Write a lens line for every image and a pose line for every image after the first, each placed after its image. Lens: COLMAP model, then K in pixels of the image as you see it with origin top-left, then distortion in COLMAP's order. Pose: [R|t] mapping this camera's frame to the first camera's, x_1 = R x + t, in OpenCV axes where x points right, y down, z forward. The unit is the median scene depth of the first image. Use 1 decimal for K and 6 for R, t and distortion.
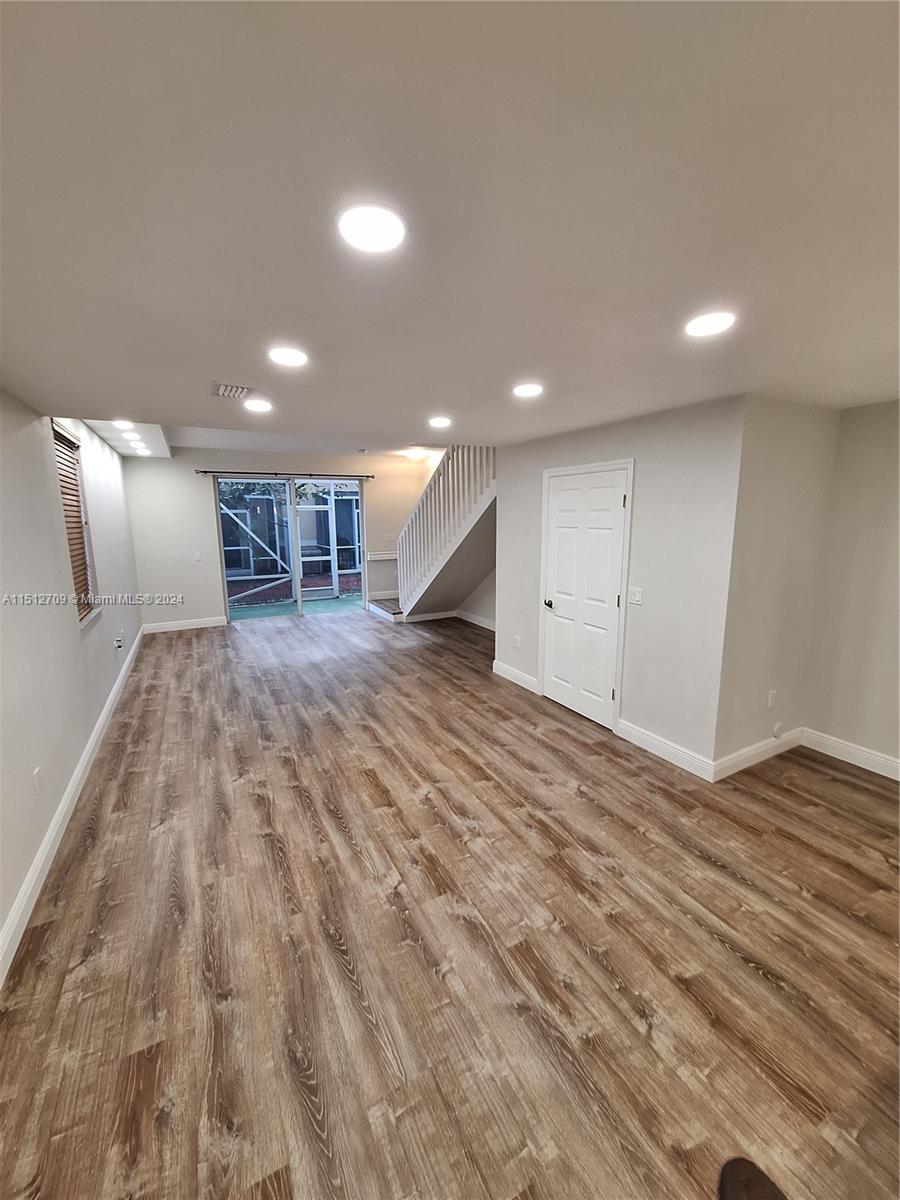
lens RADIAL K [[476.2, 0, 446.6], [0, 476.2, 594.0], [0, 0, 1]] dist [-0.004691, -0.000611]
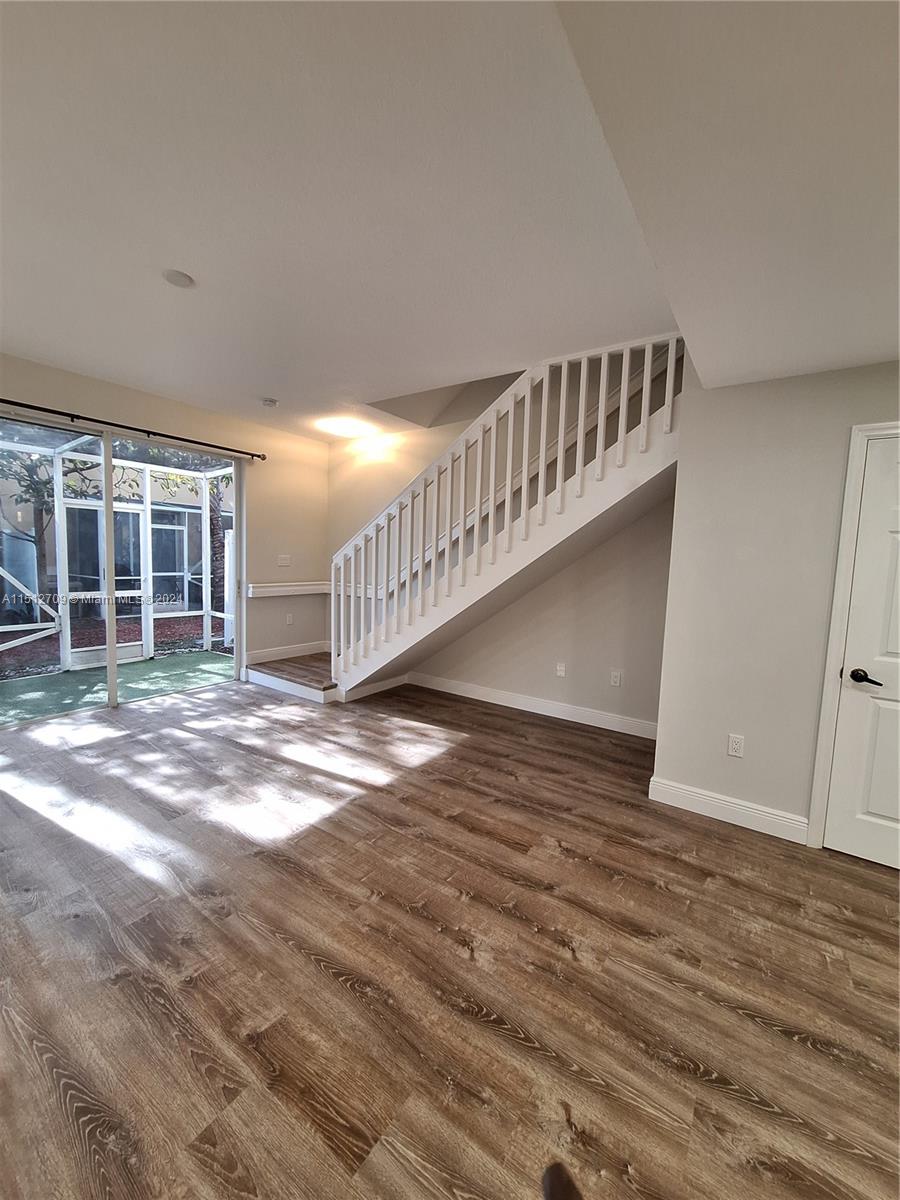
lens RADIAL K [[476.2, 0, 456.6], [0, 476.2, 594.2], [0, 0, 1]] dist [-0.004691, -0.000611]
pose [[0.885762, 0.005738, 0.464104, -0.373363], [0.031842, 0.996816, -0.073097, -0.039943], [-0.463046, 0.079525, 0.882759, 0.642298]]
